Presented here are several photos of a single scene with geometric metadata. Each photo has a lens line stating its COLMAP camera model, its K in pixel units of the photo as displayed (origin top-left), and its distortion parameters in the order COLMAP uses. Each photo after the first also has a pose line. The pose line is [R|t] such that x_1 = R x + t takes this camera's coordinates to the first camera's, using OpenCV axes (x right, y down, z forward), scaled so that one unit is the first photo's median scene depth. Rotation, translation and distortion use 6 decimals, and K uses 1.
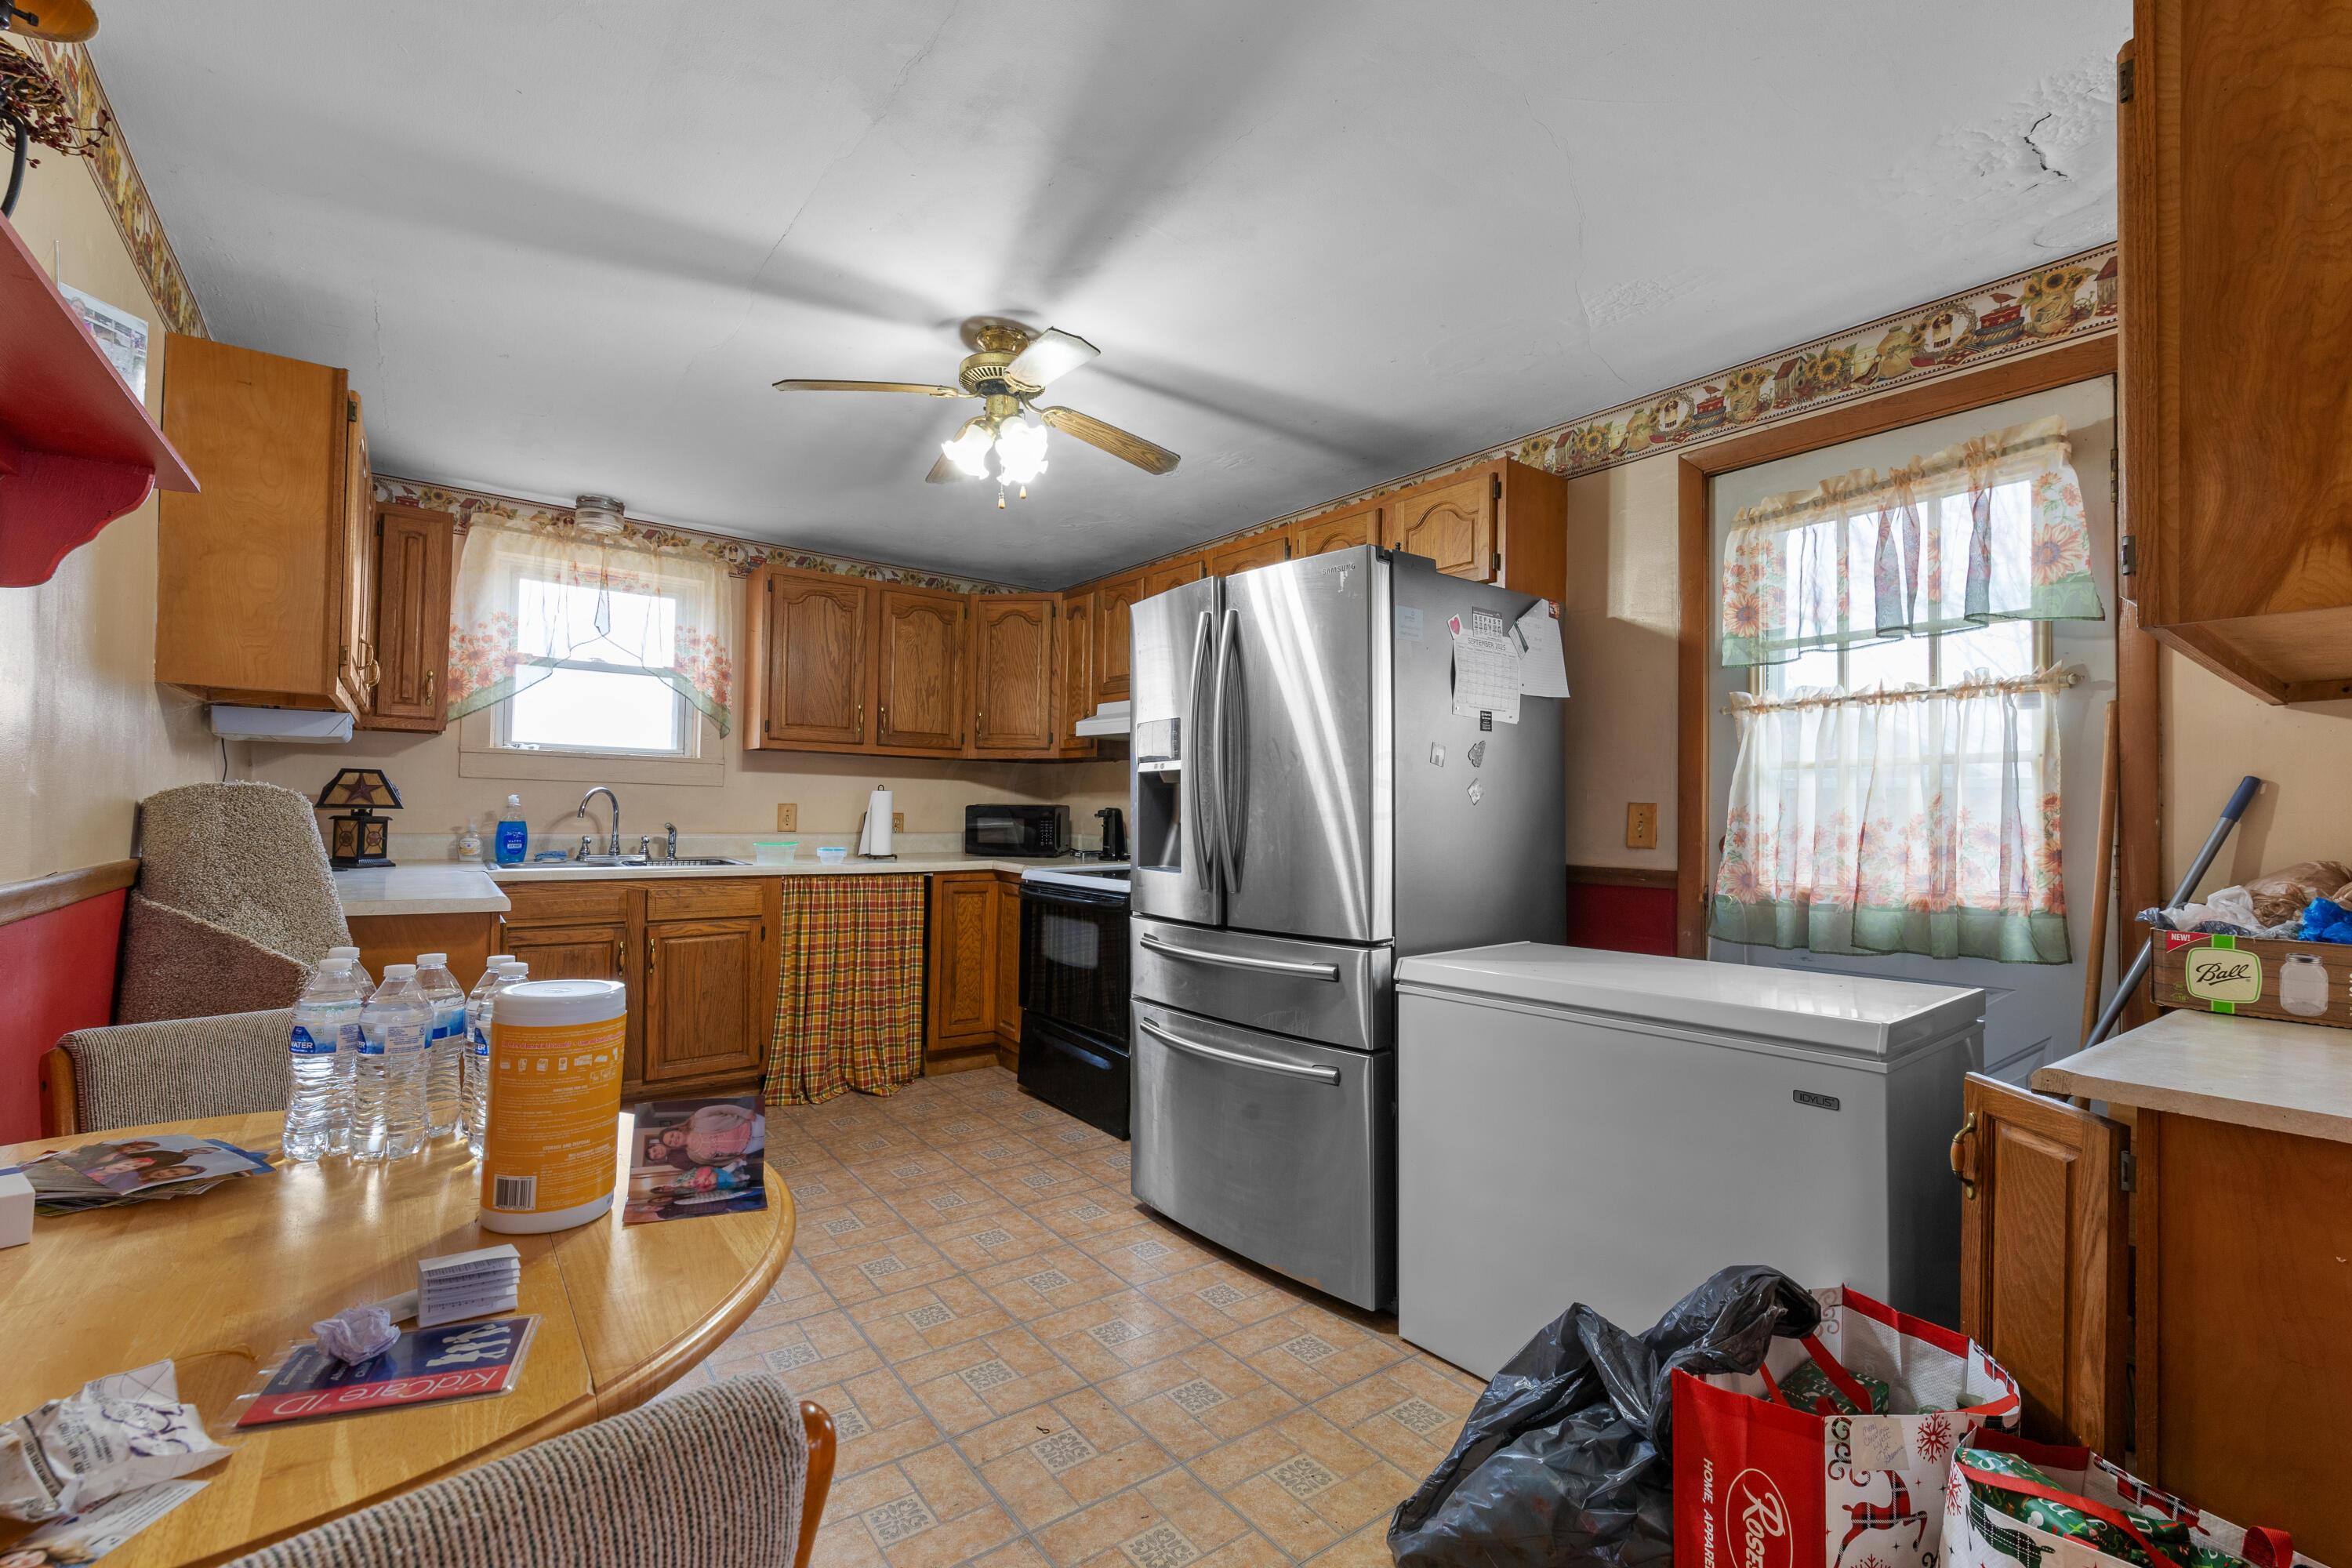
lens RADIAL K [[994.3, 0, 1186.8], [0, 994.3, 783.2], [0, 0, 1]] dist [0.002830, -0.000036]
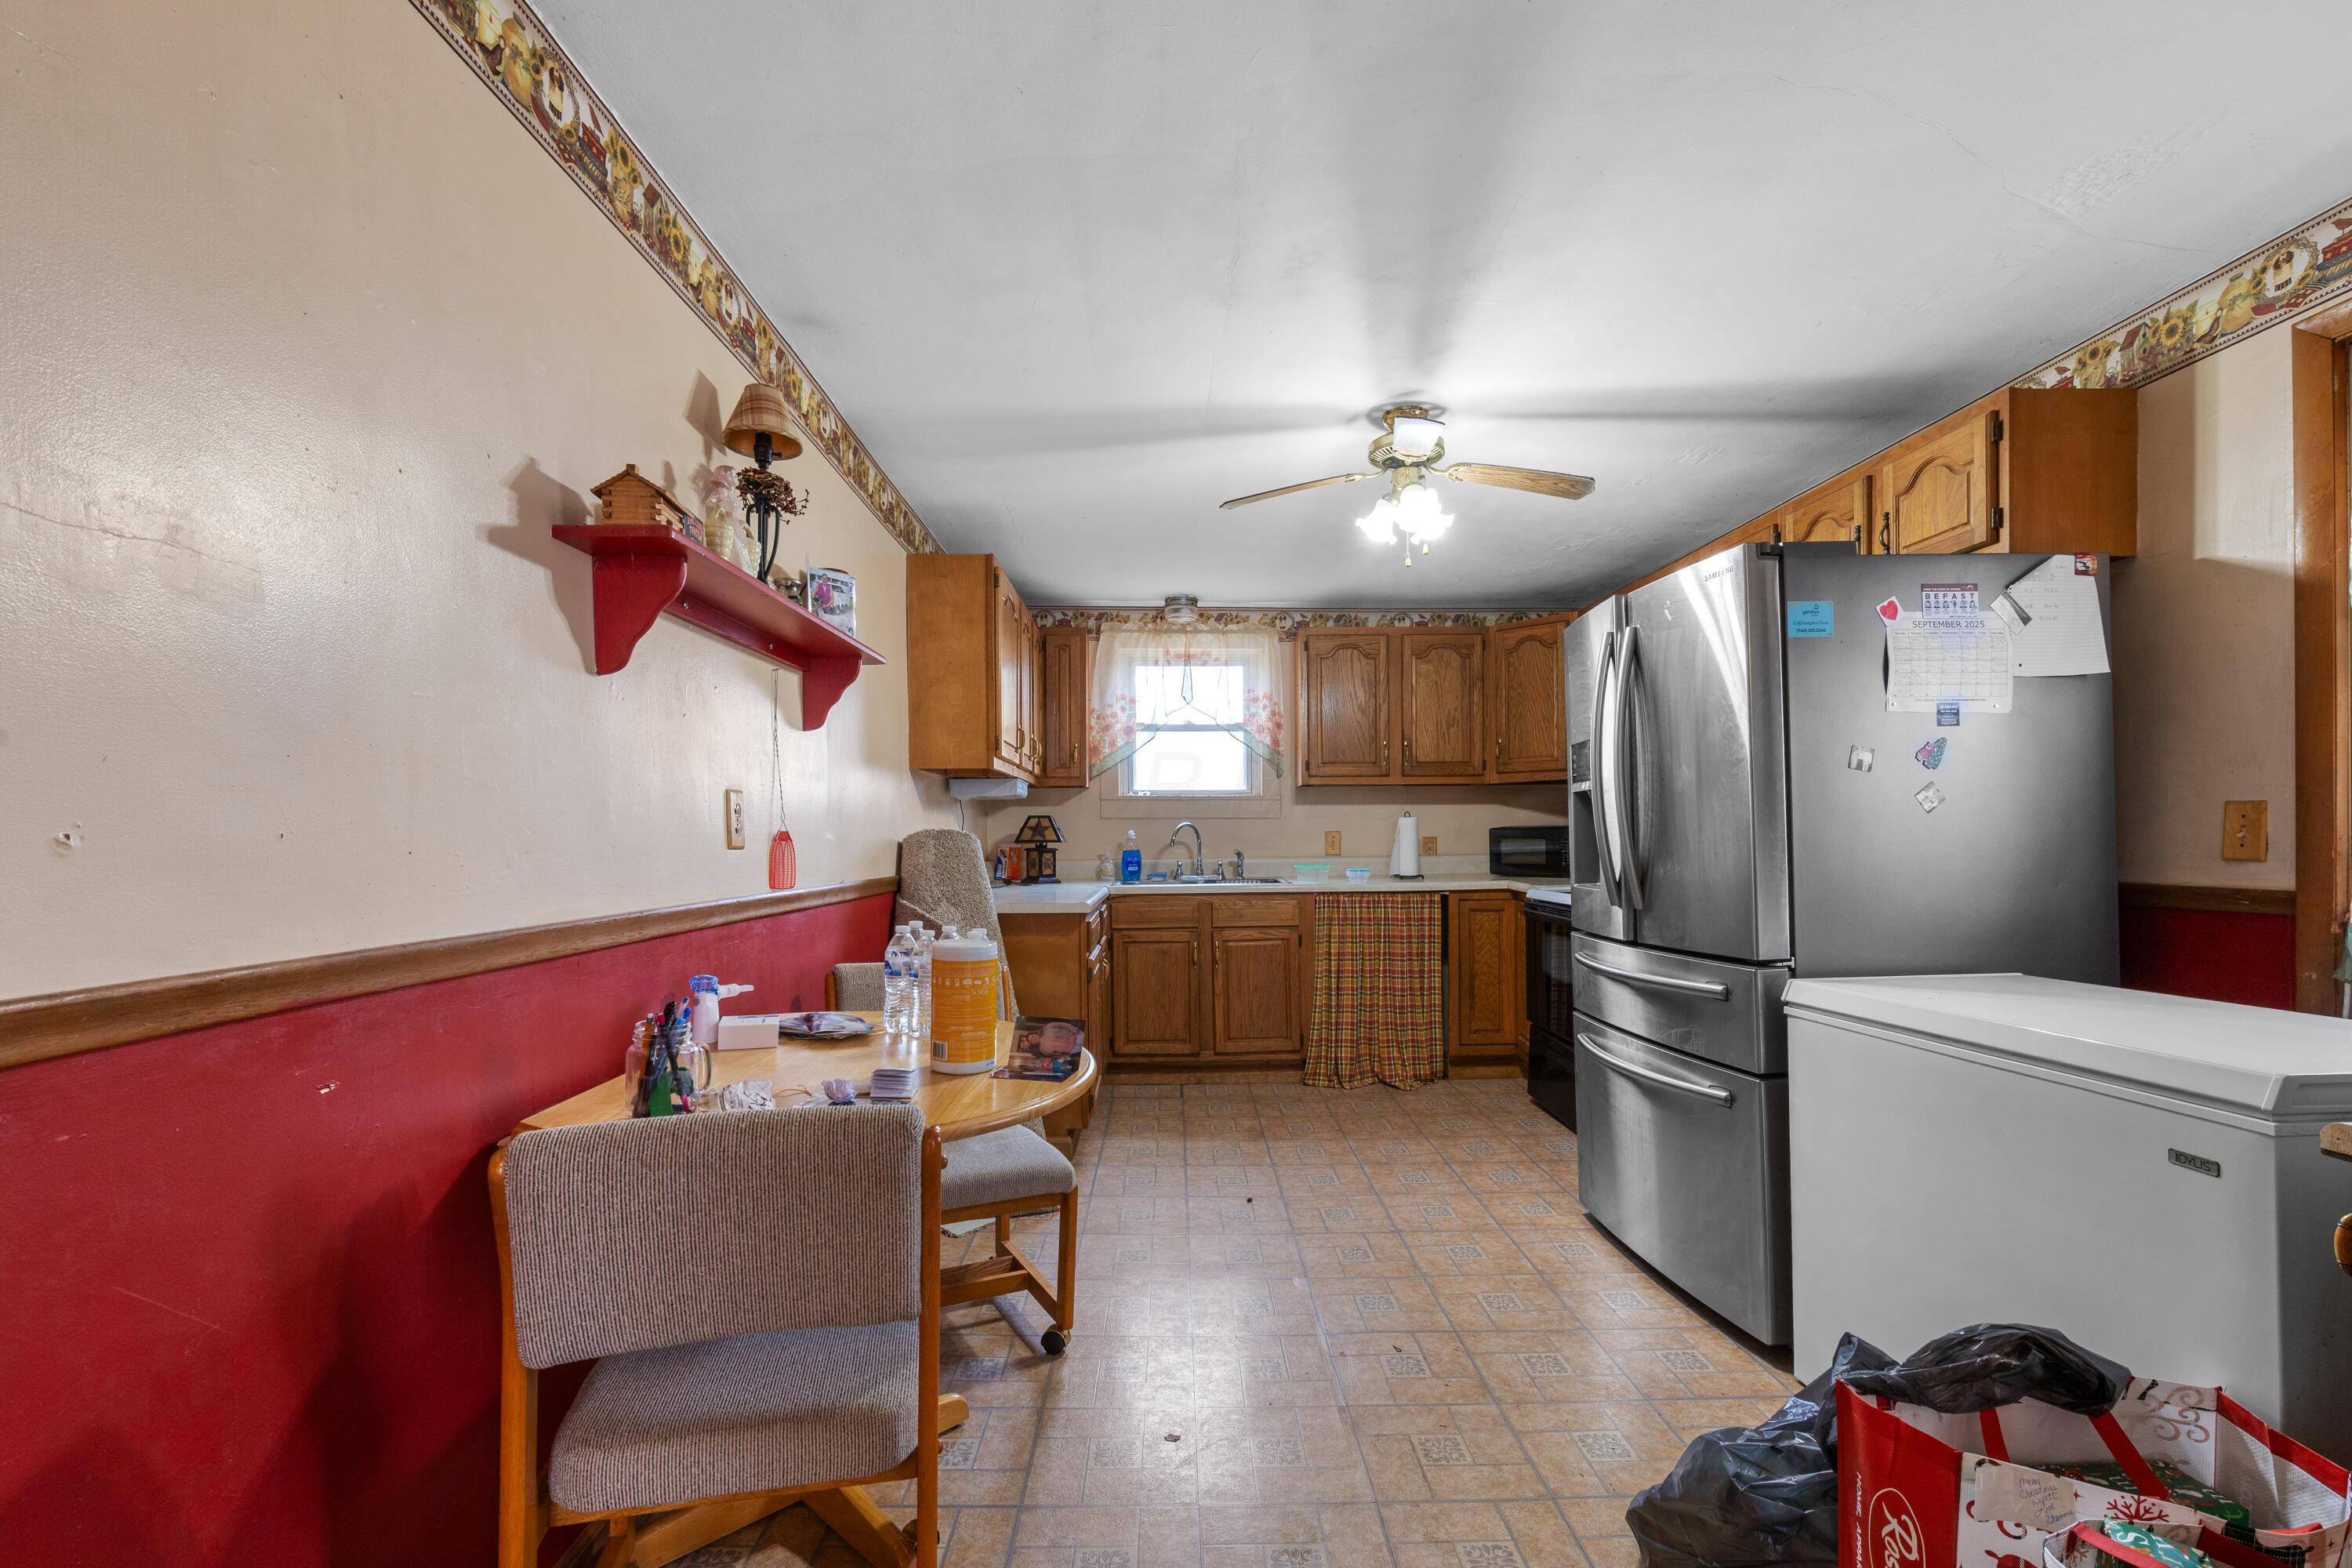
lens RADIAL K [[1023.6, 0, 1227.6], [0, 1023.6, 820.7], [0, 0, 1]] dist [0.001238, -0.000162]
pose [[0.824664, -0.032577, -0.564685, 0.202847], [0.040526, 0.999177, 0.001542, 0.001888], [0.564170, -0.024156, 0.825305, -0.059301]]
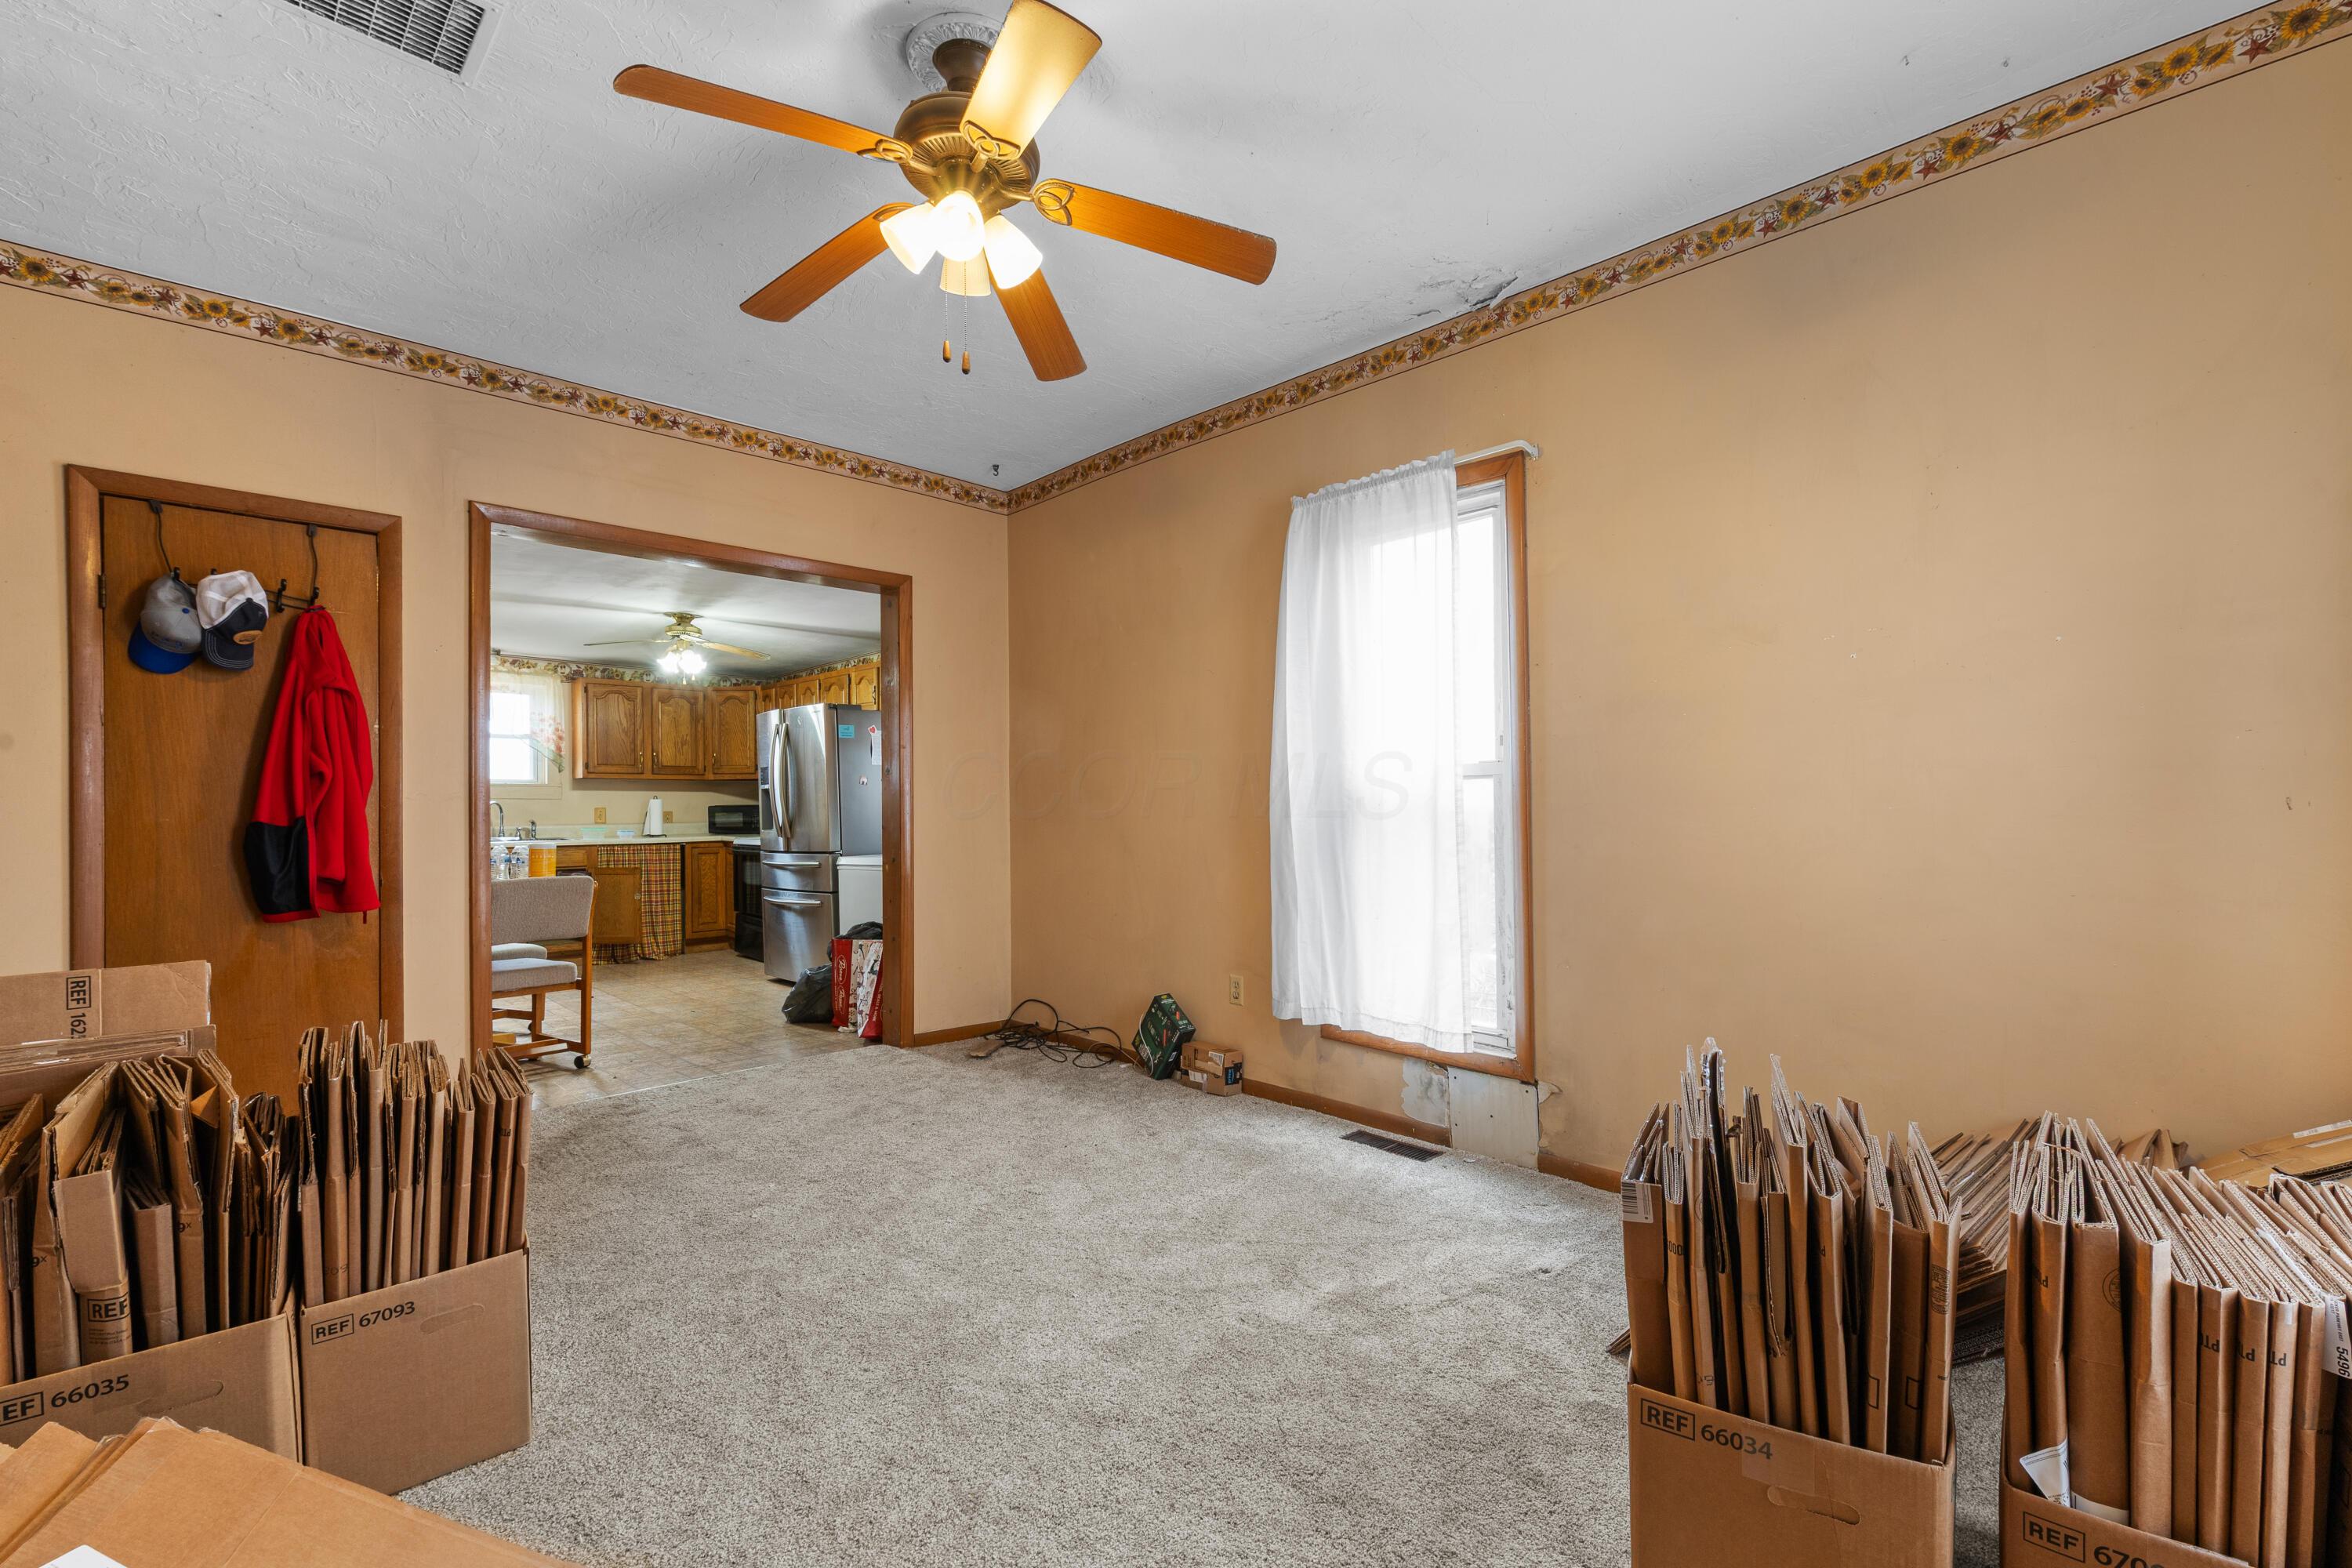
lens RADIAL K [[1025.8, 0, 1185.2], [0, 1025.8, 790.3], [0, 0, 1]] dist [0.001541, 0.000028]
pose [[0.992287, -0.029615, 0.120374, 0.500022], [0.027880, 0.999482, 0.016069, -0.013628], [-0.120788, -0.012589, 0.992599, -1.138874]]
